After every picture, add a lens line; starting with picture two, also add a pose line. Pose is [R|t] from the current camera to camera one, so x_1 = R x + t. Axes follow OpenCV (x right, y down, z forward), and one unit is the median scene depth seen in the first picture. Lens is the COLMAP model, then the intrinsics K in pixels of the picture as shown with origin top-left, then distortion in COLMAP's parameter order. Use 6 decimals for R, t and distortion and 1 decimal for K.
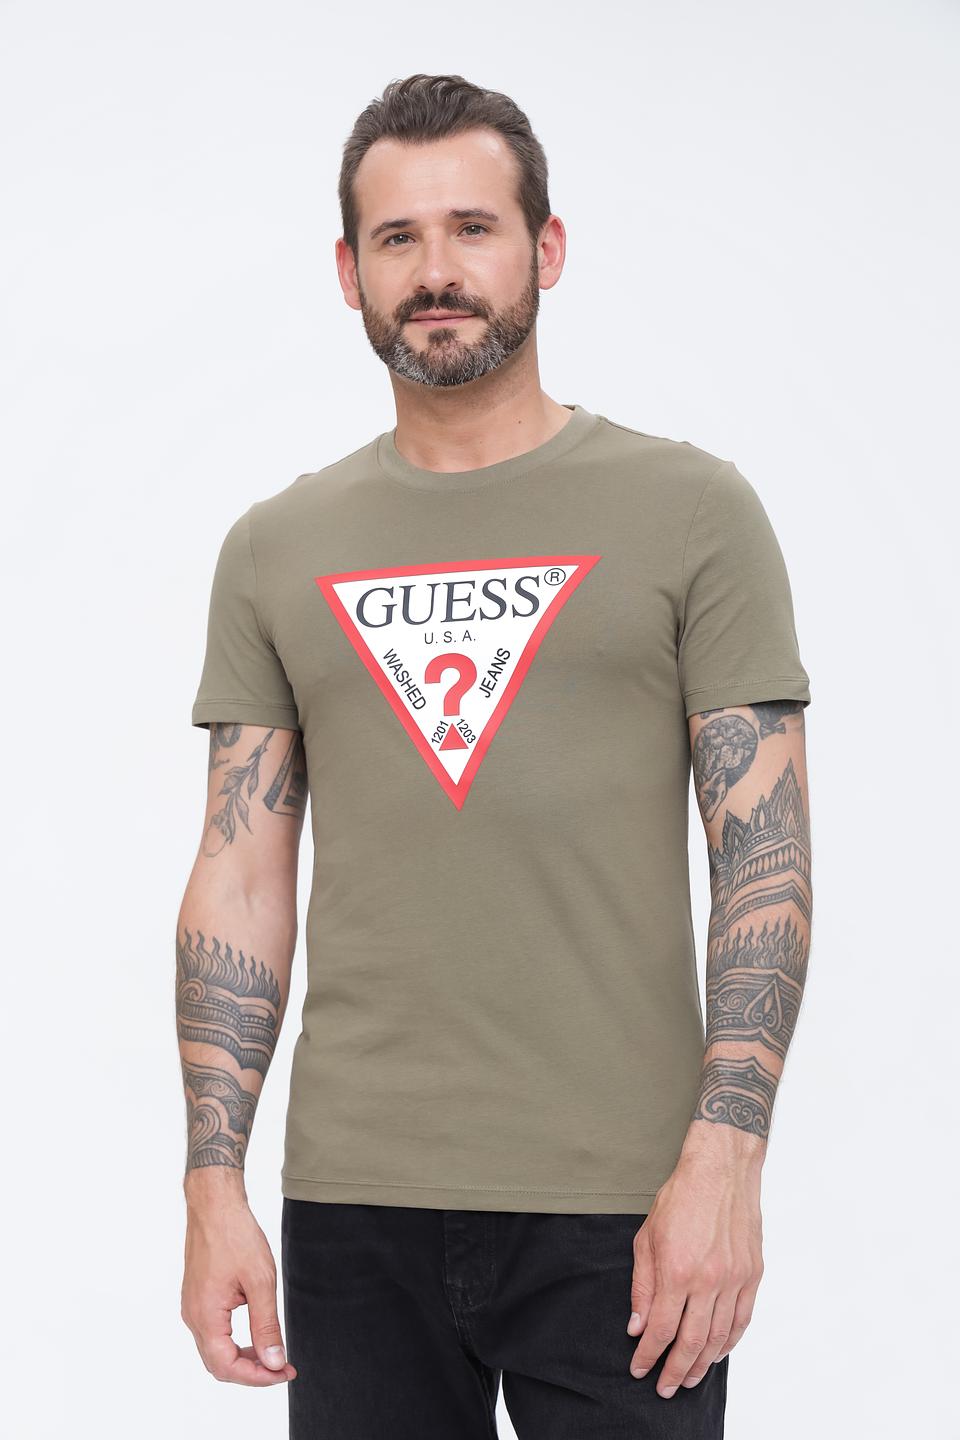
lens RADIAL K [[4273.4, 0, 356.5], [0, 4273.4, 716.7], [0, 0, 1]] dist [0.661644, -21.285787]
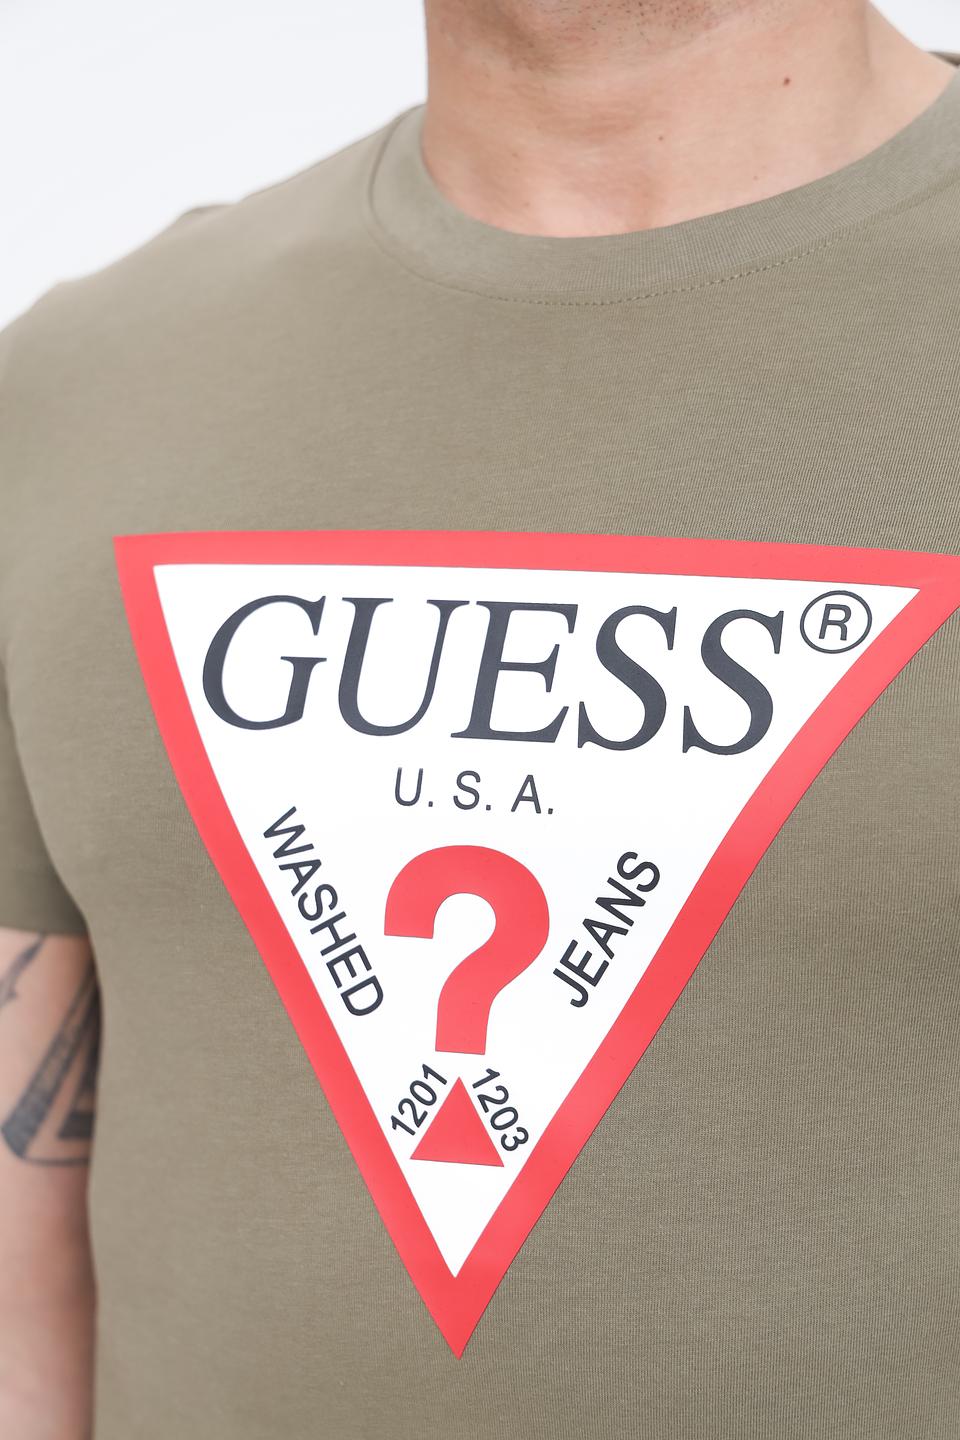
lens RADIAL K [[3105.1, 0, 480.0], [0, 3105.1, 720.0], [0, 0, 1]] dist [-0.490066, 0.164493]
pose [[0.983997, 0.081922, -0.158234, 0.056102], [-0.058639, 0.987459, 0.146581, -0.055382], [0.168258, -0.134957, 0.976461, 0.786455]]
